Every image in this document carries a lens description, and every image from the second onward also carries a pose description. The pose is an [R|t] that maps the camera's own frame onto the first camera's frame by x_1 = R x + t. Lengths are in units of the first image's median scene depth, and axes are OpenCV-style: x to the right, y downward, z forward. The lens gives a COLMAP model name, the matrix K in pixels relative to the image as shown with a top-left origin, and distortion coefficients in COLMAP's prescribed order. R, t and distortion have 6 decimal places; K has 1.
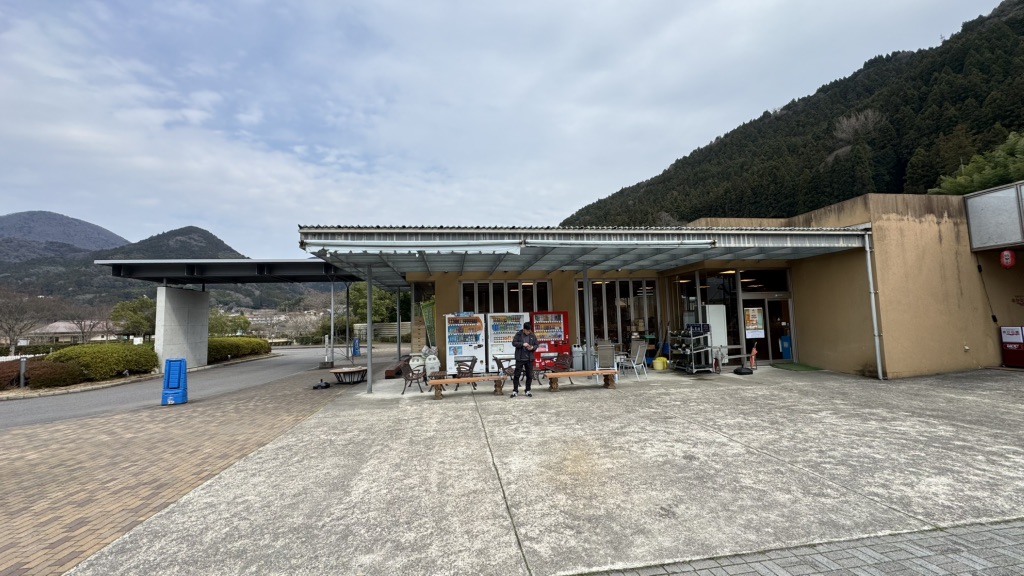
lens RADIAL K [[404.5, 0, 516.6], [0, 404.5, 290.9], [0, 0, 1]] dist [-0.001413, 0.000901]
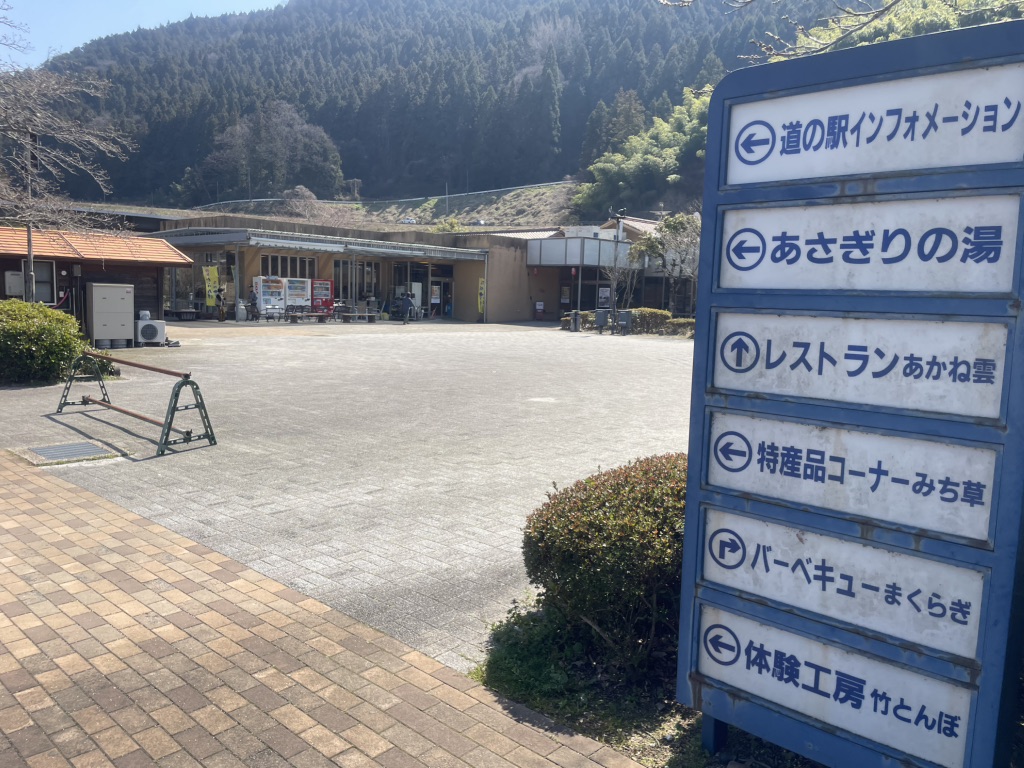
lens RADIAL K [[764.9, 0, 507.6], [0, 764.9, 379.6], [0, 0, 1]] dist [0.038880, -0.028082]
pose [[0.784897, -0.012859, 0.619493, -0.129382], [-0.102449, 0.983331, 0.150214, -0.009249], [-0.611099, -0.181369, 0.770496, -0.191275]]
